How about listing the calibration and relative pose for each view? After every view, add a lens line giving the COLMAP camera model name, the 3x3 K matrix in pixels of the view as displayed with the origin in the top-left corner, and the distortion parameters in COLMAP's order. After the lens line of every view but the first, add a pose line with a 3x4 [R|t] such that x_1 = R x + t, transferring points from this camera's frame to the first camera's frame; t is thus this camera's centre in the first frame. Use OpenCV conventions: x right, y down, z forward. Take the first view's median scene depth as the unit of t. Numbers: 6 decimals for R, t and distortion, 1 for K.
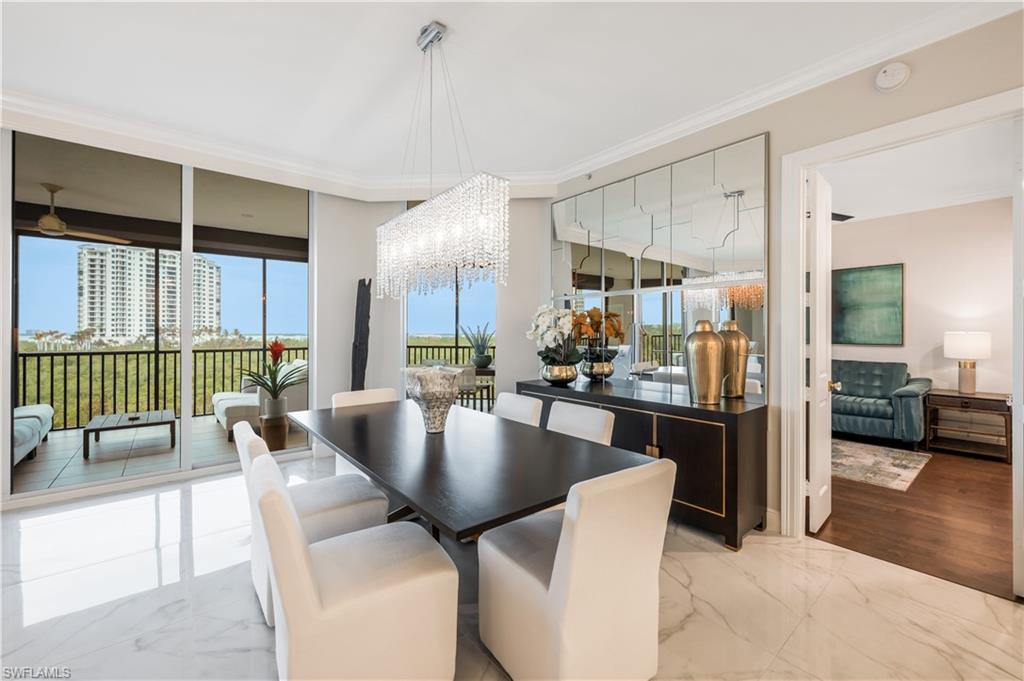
lens RADIAL K [[416.3, 0, 524.1], [0, 416.3, 331.7], [0, 0, 1]] dist [0.002275, -0.000504]
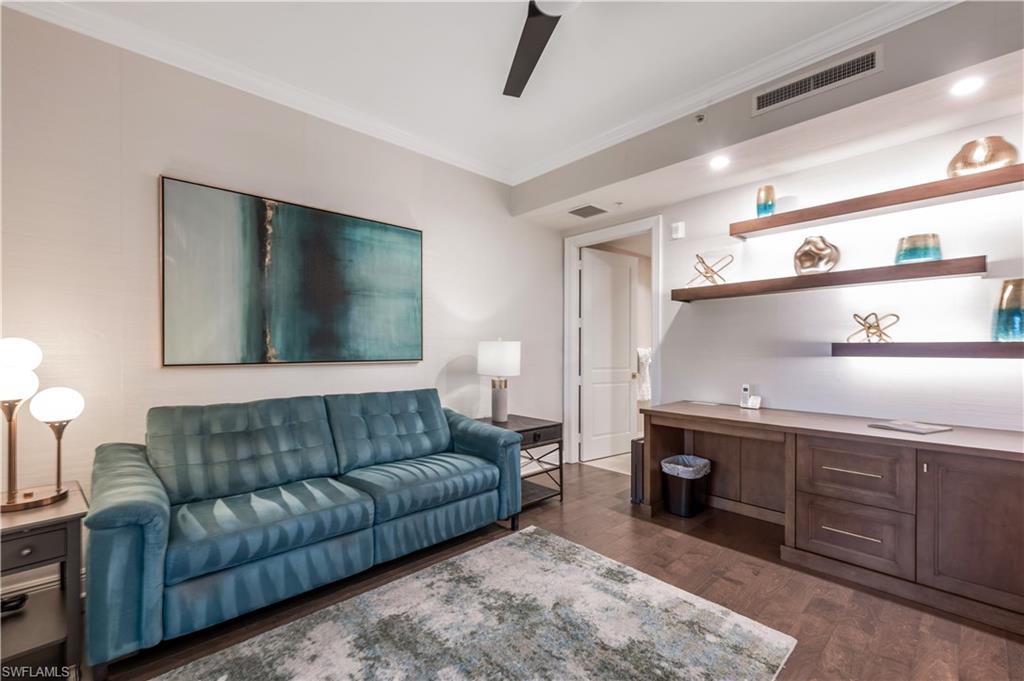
lens RADIAL K [[416.3, 0, 517.4], [0, 416.3, 354.3], [0, 0, 1]] dist [0.002275, -0.000504]
pose [[-0.064787, -0.011643, 0.997831, 0.256622], [-0.007434, 0.999910, 0.011185, 0.013932], [-0.997871, -0.006693, -0.064868, 0.868344]]
